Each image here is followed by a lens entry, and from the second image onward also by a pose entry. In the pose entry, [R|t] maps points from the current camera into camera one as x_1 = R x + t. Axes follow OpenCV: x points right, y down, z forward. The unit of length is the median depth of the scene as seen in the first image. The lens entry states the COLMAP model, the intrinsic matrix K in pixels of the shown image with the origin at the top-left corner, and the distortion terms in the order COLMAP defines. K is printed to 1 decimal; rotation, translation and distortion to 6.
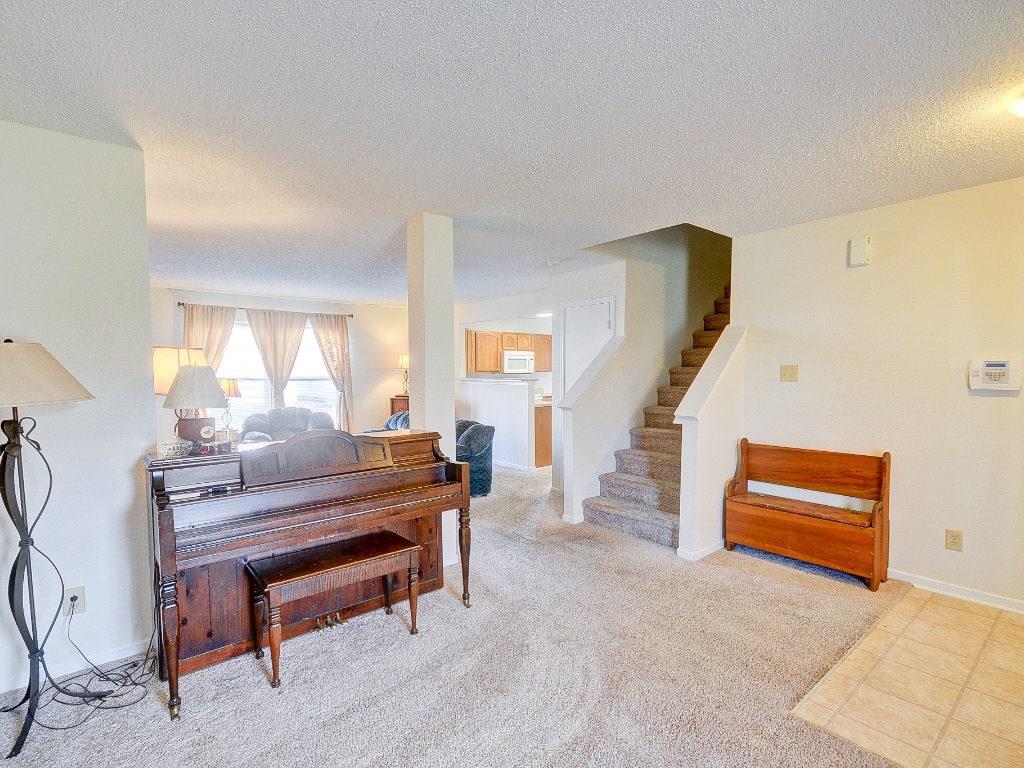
lens RADIAL K [[489.6, 0, 510.2], [0, 489.6, 412.6], [0, 0, 1]] dist [0.000816, 0.000050]
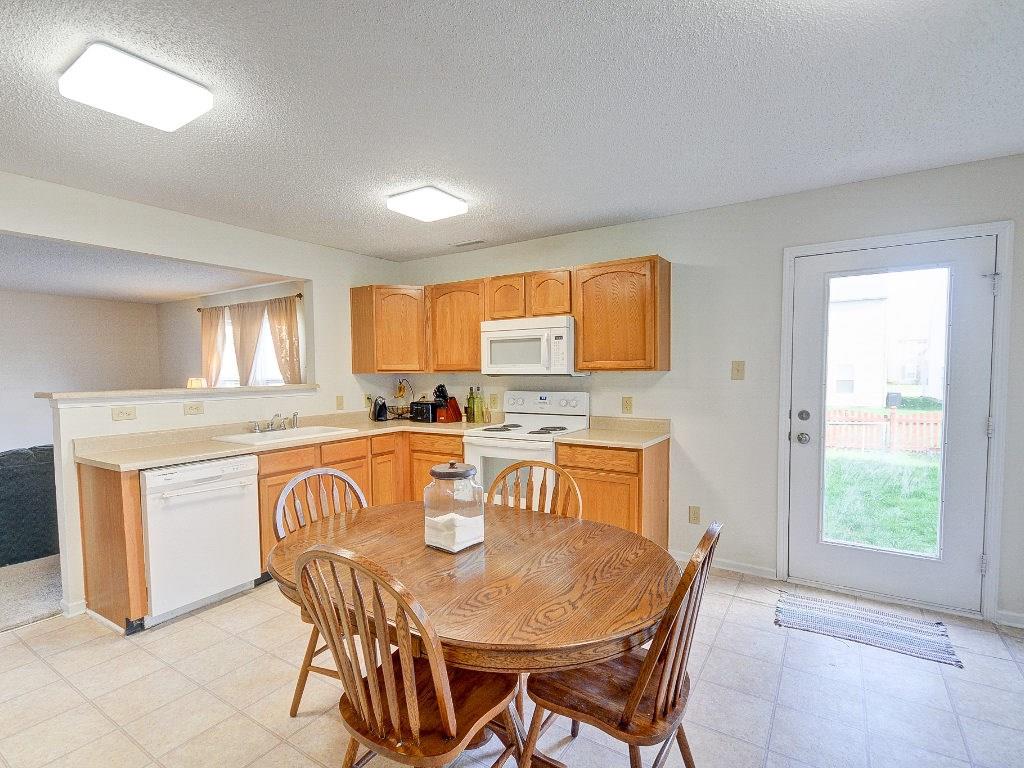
lens RADIAL K [[492.0, 0, 515.3], [0, 492.0, 398.2], [0, 0, 1]] dist [0.001526, 0.000064]
pose [[0.306972, 0.061388, -0.949737, 0.398700], [-0.067823, 0.996791, 0.042508, -0.079358], [0.949299, 0.051365, 0.310151, 0.884739]]
